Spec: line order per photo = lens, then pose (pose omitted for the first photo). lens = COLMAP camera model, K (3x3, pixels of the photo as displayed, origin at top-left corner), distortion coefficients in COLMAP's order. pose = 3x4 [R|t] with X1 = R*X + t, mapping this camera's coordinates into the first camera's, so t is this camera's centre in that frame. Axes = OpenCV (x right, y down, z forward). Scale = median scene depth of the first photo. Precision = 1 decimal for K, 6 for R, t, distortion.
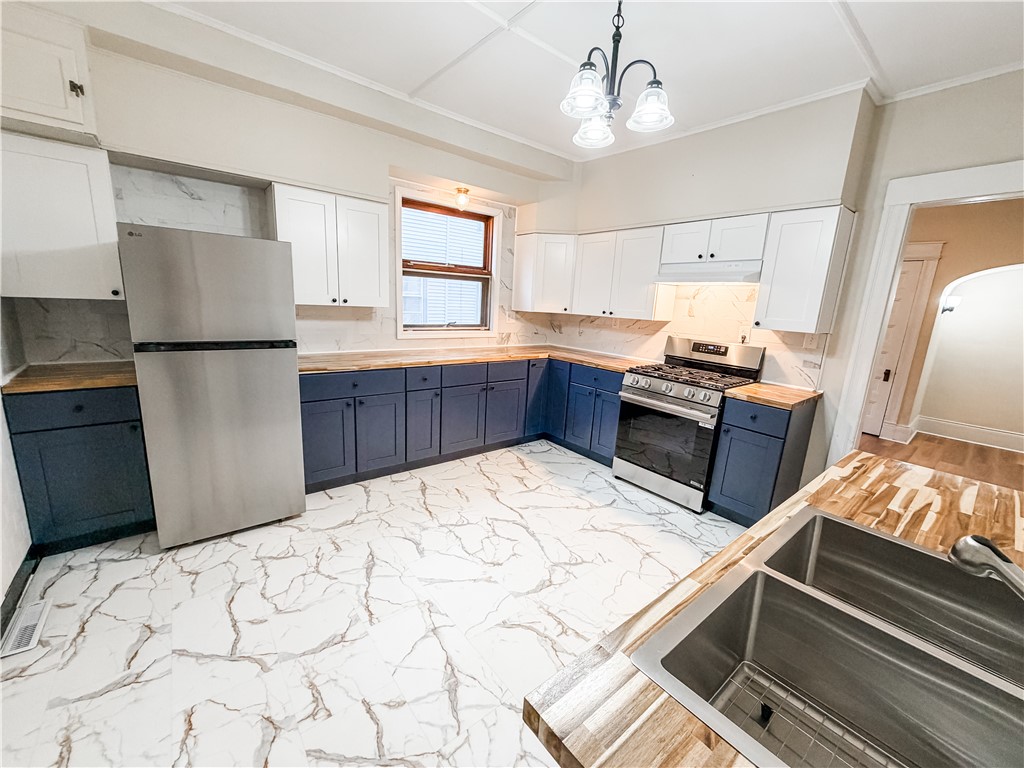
lens RADIAL K [[408.3, 0, 508.4], [0, 408.3, 385.5], [0, 0, 1]] dist [-0.000631, 0.000458]
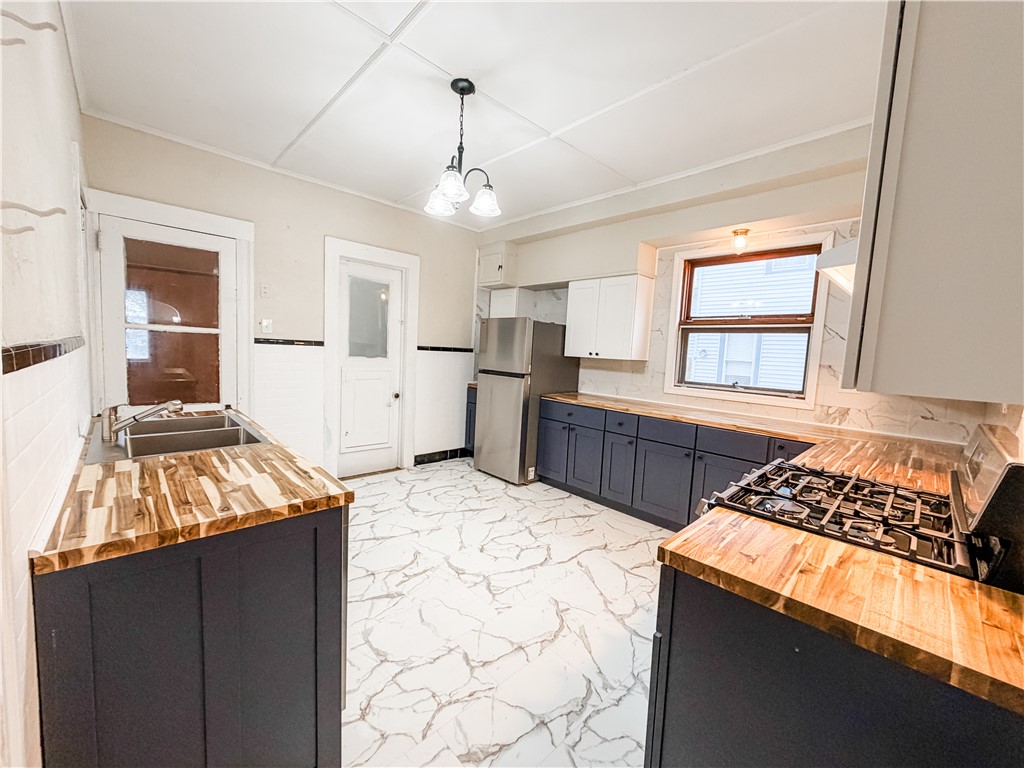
lens RADIAL K [[408.3, 0, 508.4], [0, 408.3, 385.5], [0, 0, 1]] dist [-0.000631, 0.000458]
pose [[0.075611, 0.040678, -0.996307, 0.999240], [-0.249938, 0.968044, 0.020556, -0.073599], [0.965305, 0.247461, 0.083361, 0.720852]]
